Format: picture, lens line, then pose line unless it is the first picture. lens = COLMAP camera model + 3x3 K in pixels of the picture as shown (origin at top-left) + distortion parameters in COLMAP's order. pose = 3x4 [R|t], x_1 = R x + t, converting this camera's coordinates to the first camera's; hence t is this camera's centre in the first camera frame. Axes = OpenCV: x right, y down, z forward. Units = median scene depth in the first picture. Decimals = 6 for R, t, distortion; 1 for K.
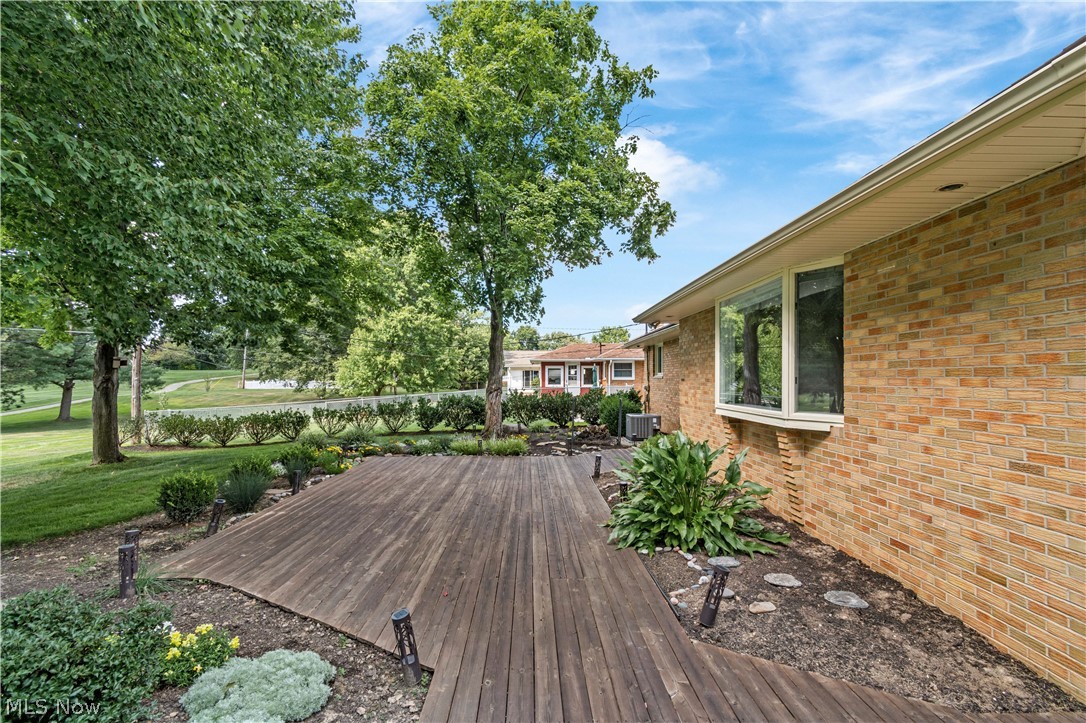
lens RADIAL K [[479.8, 0, 544.4], [0, 479.8, 371.8], [0, 0, 1]] dist [0.004054, -0.001963]
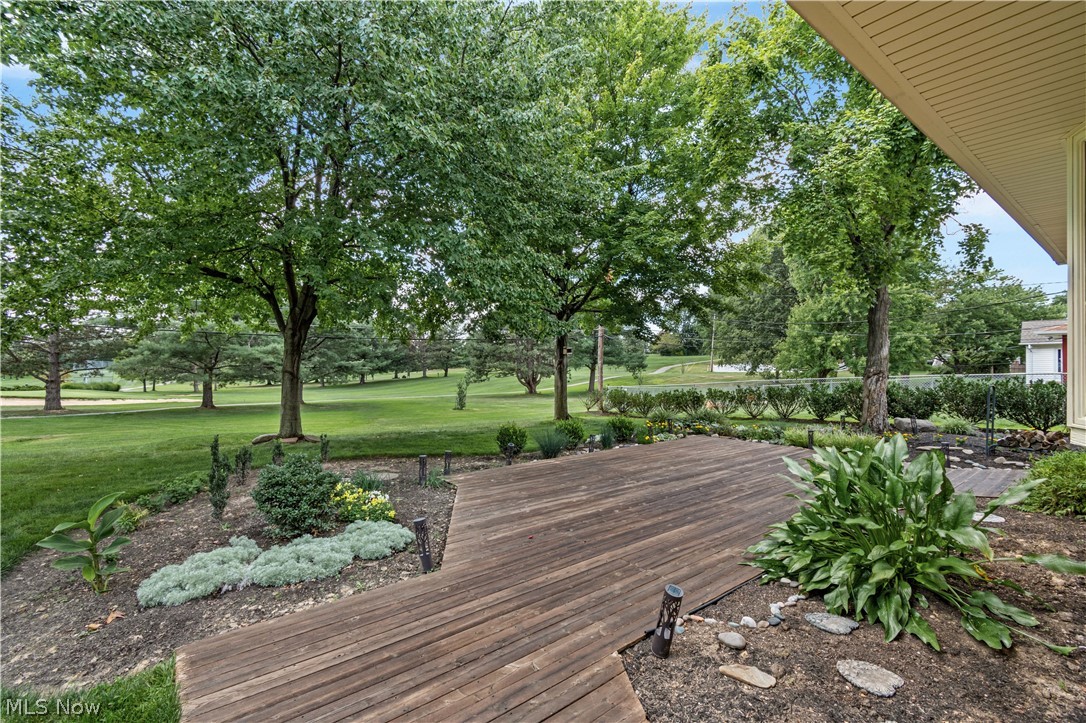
lens RADIAL K [[479.8, 0, 545.4], [0, 479.8, 357.9], [0, 0, 1]] dist [0.004054, -0.001963]
pose [[0.601546, -0.011409, -0.798757, 0.157267], [0.014242, 0.999892, -0.003556, 0.005149], [0.798711, -0.009236, 0.601643, 0.065381]]
